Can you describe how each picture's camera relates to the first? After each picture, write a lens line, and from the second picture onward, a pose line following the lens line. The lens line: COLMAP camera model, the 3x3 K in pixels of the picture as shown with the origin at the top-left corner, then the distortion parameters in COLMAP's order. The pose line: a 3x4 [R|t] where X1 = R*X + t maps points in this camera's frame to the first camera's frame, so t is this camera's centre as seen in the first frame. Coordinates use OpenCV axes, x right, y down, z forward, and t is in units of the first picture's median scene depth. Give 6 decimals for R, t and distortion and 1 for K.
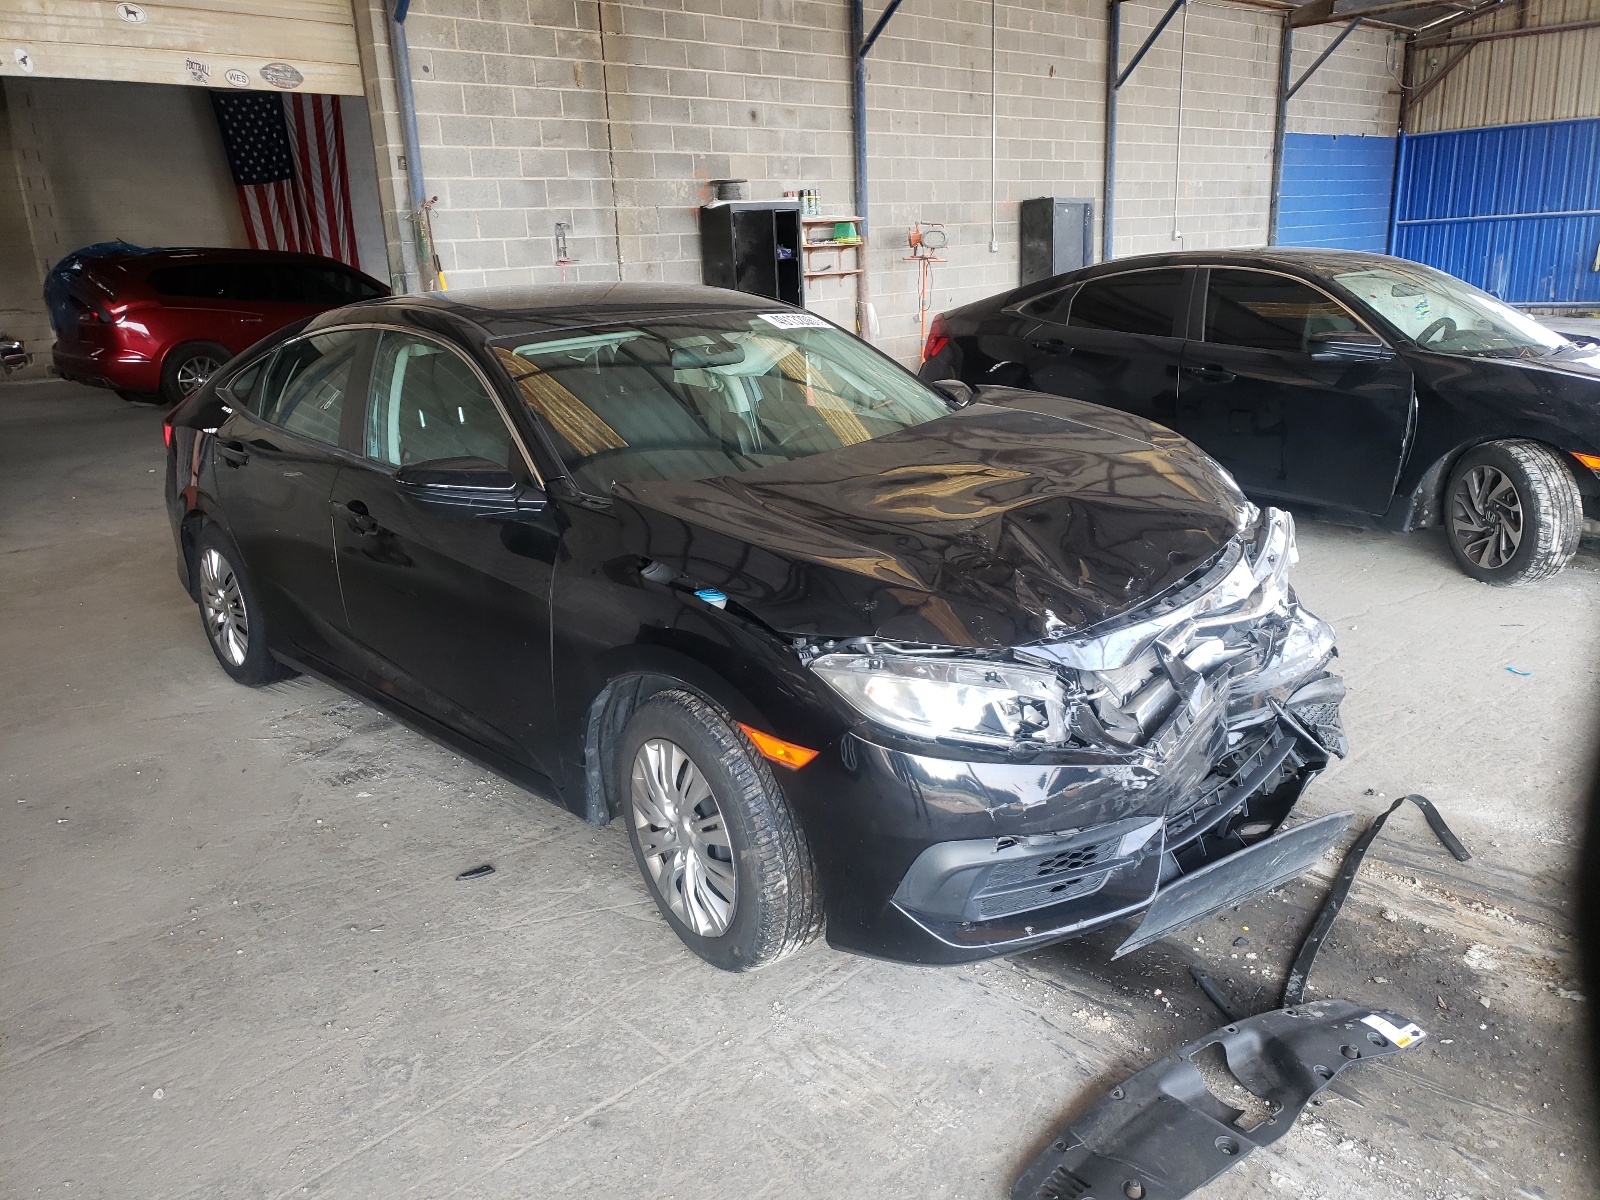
lens RADIAL K [[1215.3, 0, 800.0], [0, 1215.3, 600.0], [0, 0, 1]] dist [0.037943, -0.029161]
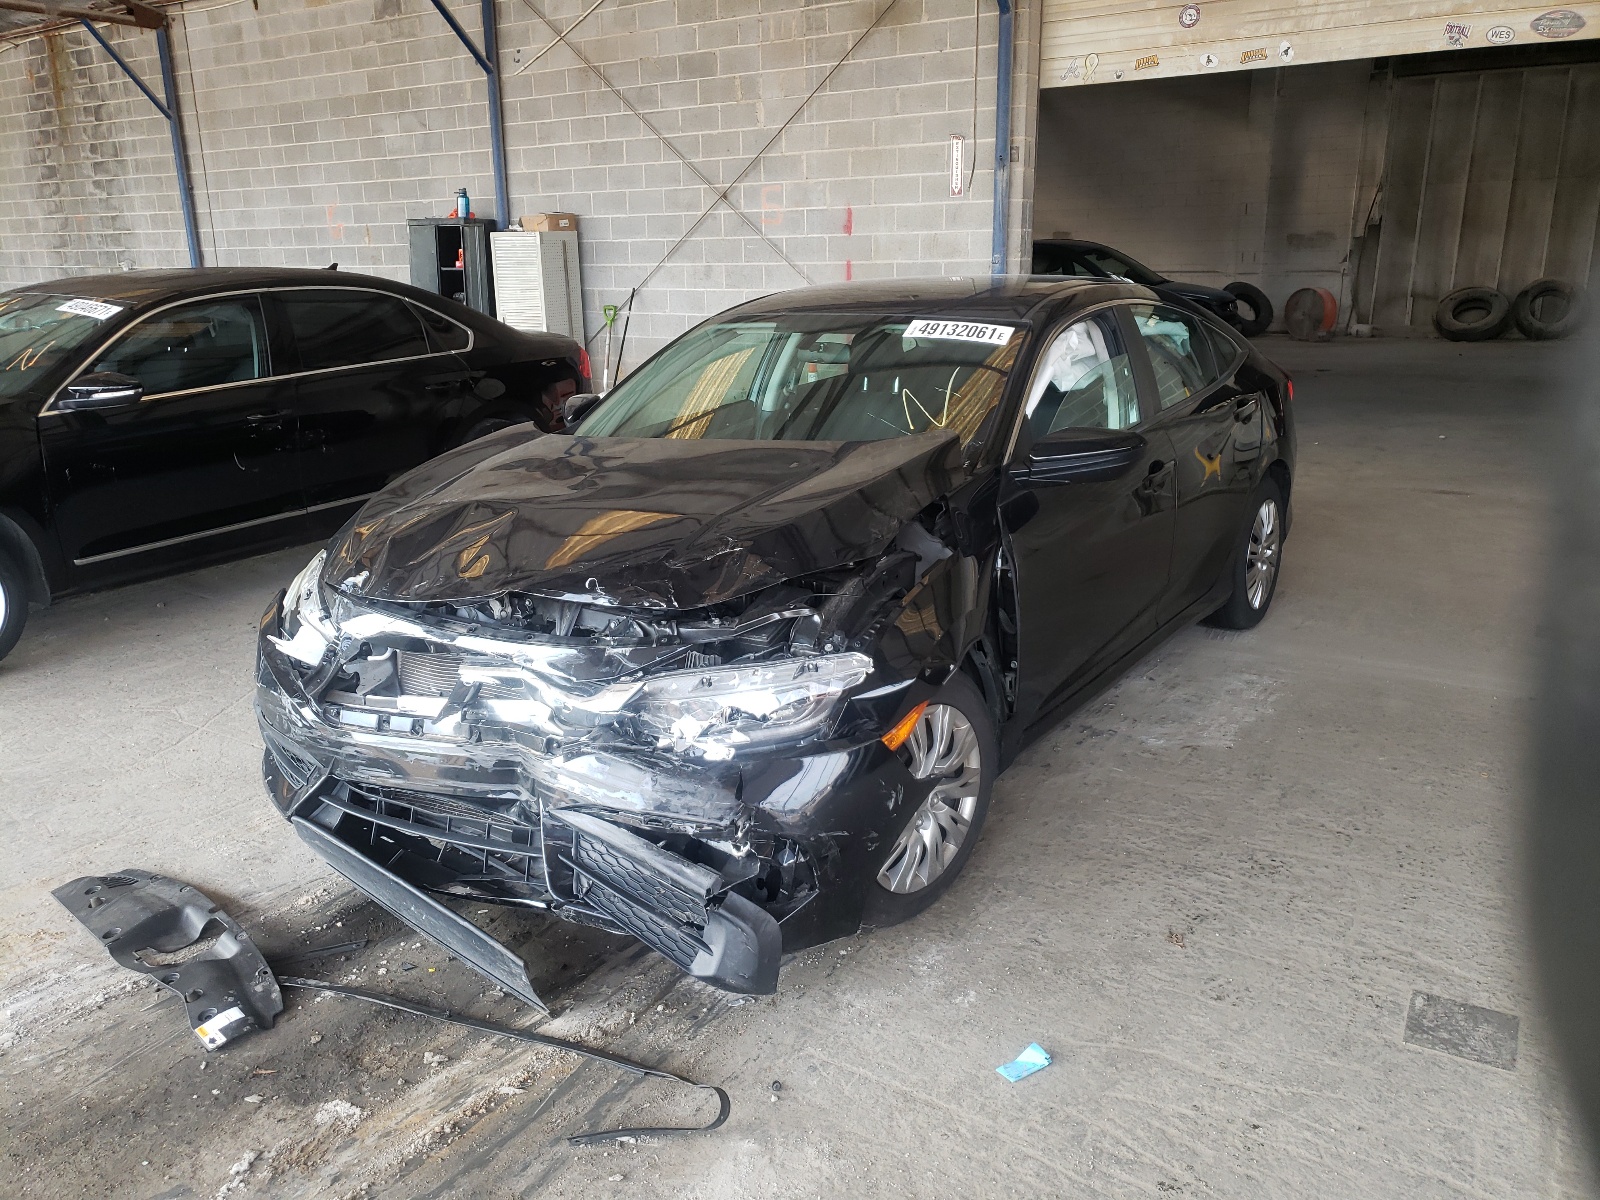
lens RADIAL K [[1260.2, 0, 800.0], [0, 1260.2, 600.0], [0, 0, 1]] dist [0.038537, -0.036850]
pose [[0.216327, 0.294505, -0.930843, 0.468207], [-0.266861, 0.934949, 0.233786, -0.118262], [0.939142, 0.197832, 0.280846, 0.340340]]
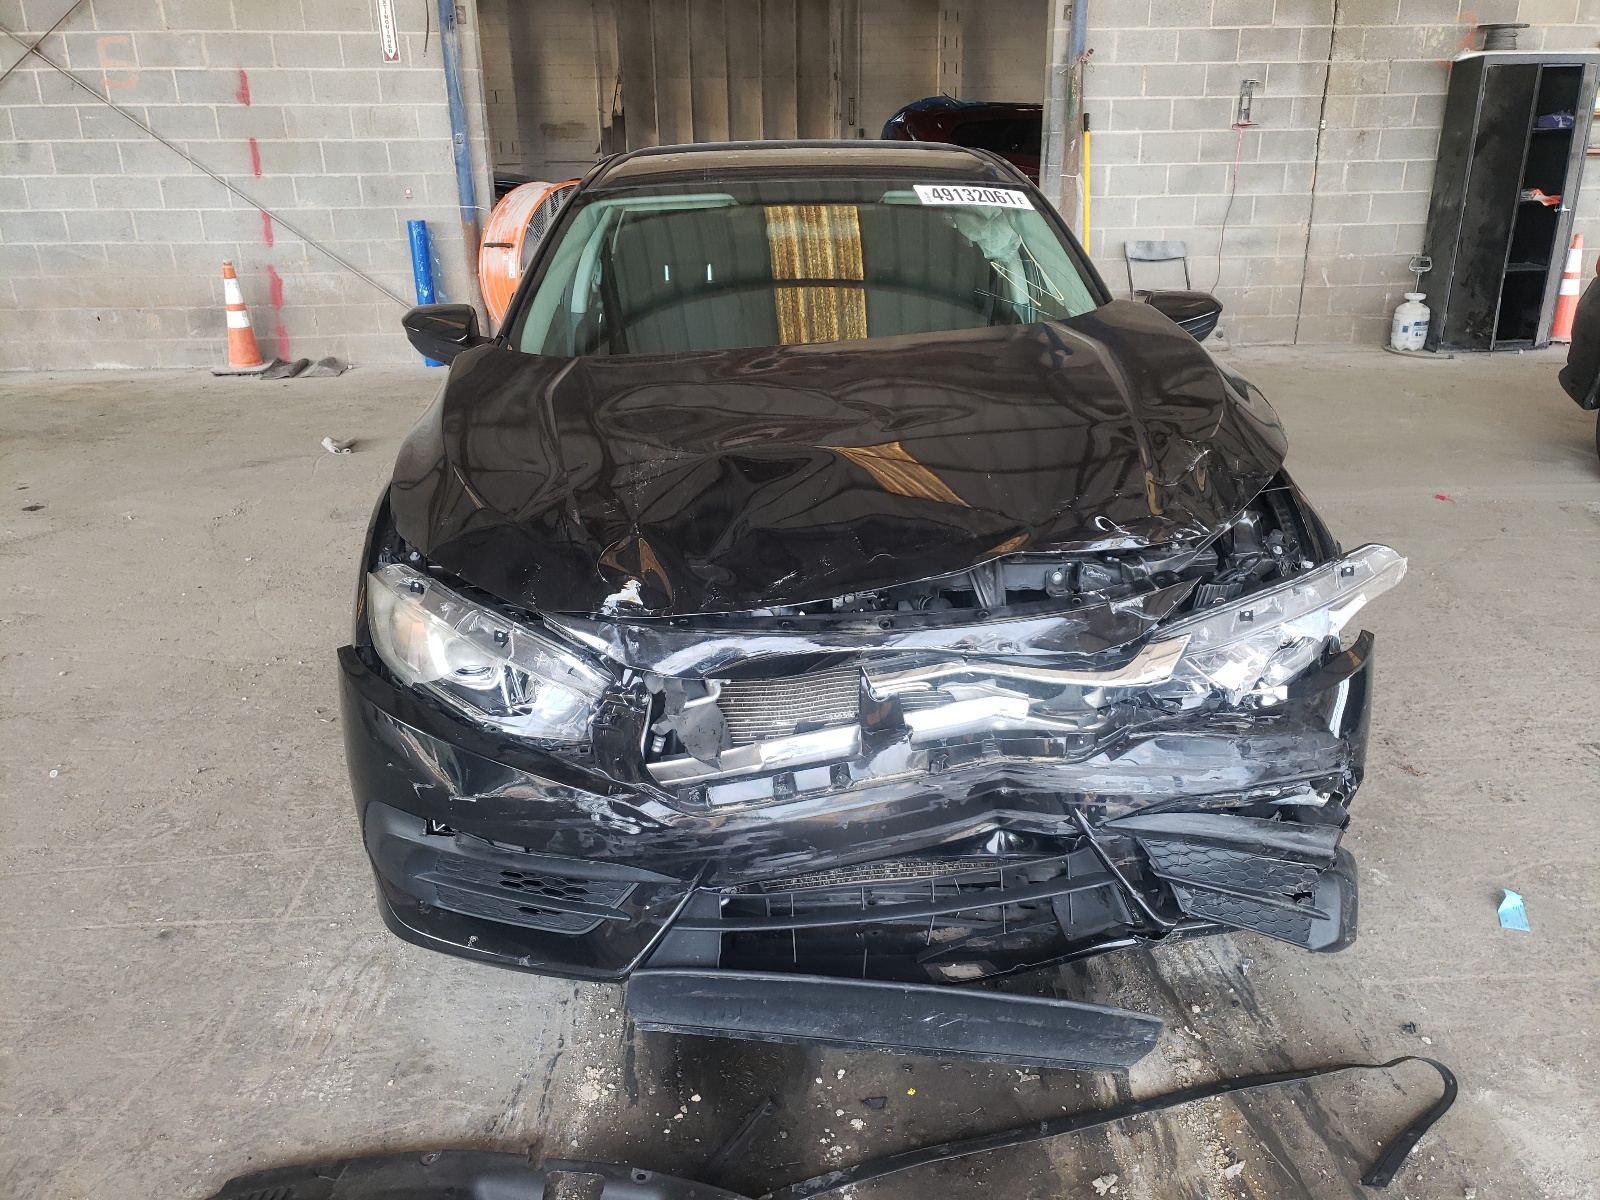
lens RADIAL K [[1247.0, 0, 899.3], [0, 1247.0, 595.2], [0, 0, 1]] dist [0.028966, -0.012132]
pose [[0.770035, 0.252331, -0.585982, 0.260084], [-0.199888, 0.967640, 0.154007, -0.045069], [0.605880, -0.001460, 0.795554, 0.150004]]
